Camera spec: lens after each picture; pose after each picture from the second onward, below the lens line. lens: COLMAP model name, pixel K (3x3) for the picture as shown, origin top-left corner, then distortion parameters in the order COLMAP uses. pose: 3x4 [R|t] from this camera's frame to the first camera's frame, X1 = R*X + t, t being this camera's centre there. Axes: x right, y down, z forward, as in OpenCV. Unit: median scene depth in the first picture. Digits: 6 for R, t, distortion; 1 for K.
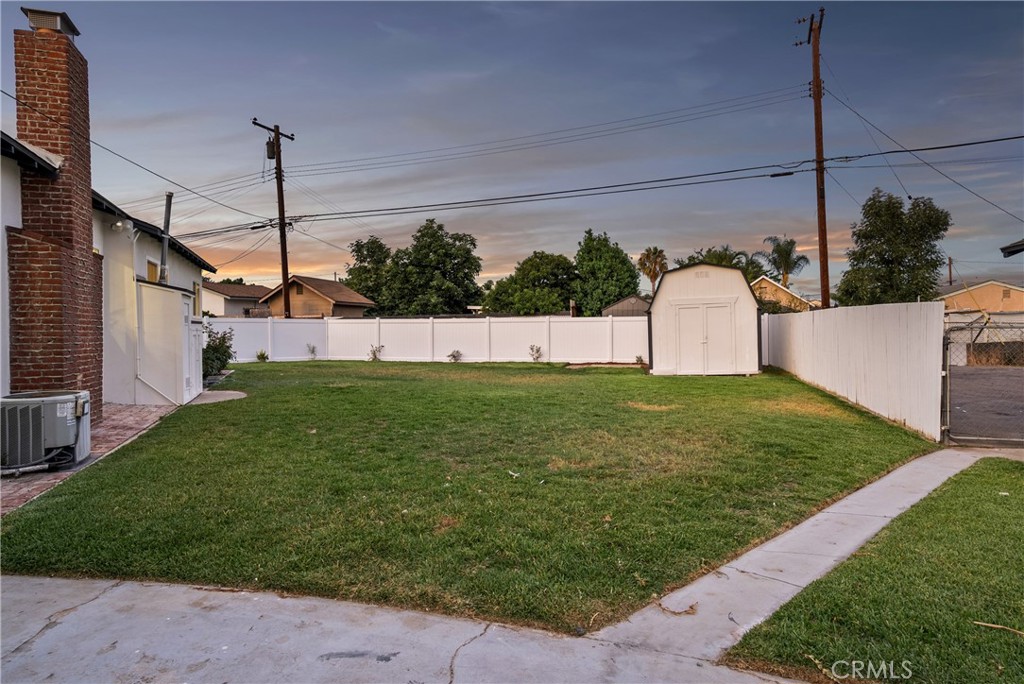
lens RADIAL K [[617.1, 0, 514.0], [0, 617.1, 334.0], [0, 0, 1]] dist [0.002155, 0.000739]
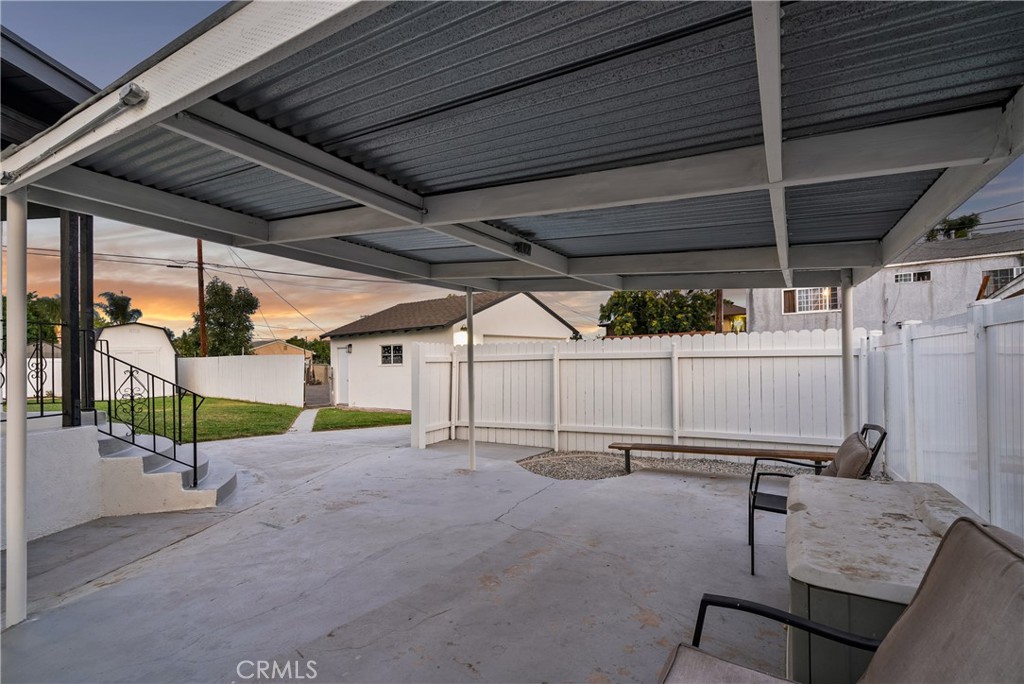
lens RADIAL K [[472.4, 0, 511.5], [0, 472.4, 359.2], [0, 0, 1]] dist [-0.000226, -0.000021]
pose [[0.409049, 0.012222, 0.912430, -0.228306], [0.014974, 0.999686, -0.020104, 0.005432], [-0.912389, 0.021886, 0.408738, -0.185476]]
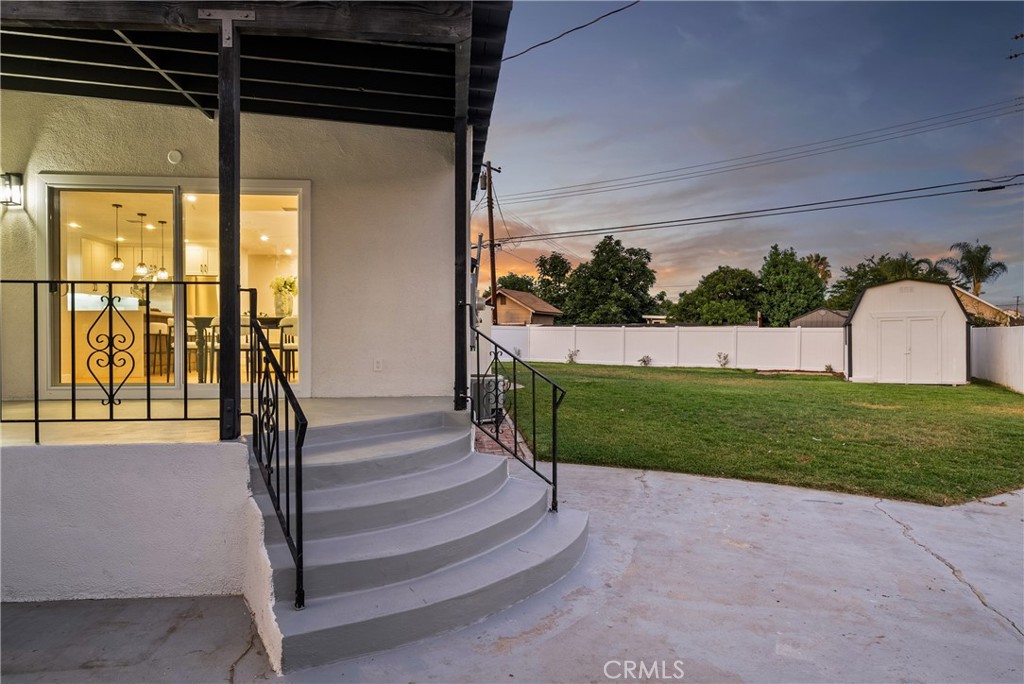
lens RADIAL K [[598.8, 0, 512.0], [0, 598.8, 342.0], [0, 0, 1]] dist [0.004394, 0.001423]
pose [[0.972551, 0.018032, -0.231989, -0.076035], [-0.017382, 0.999837, 0.004845, 0.000566], [0.232039, -0.000680, 0.972706, -0.109462]]
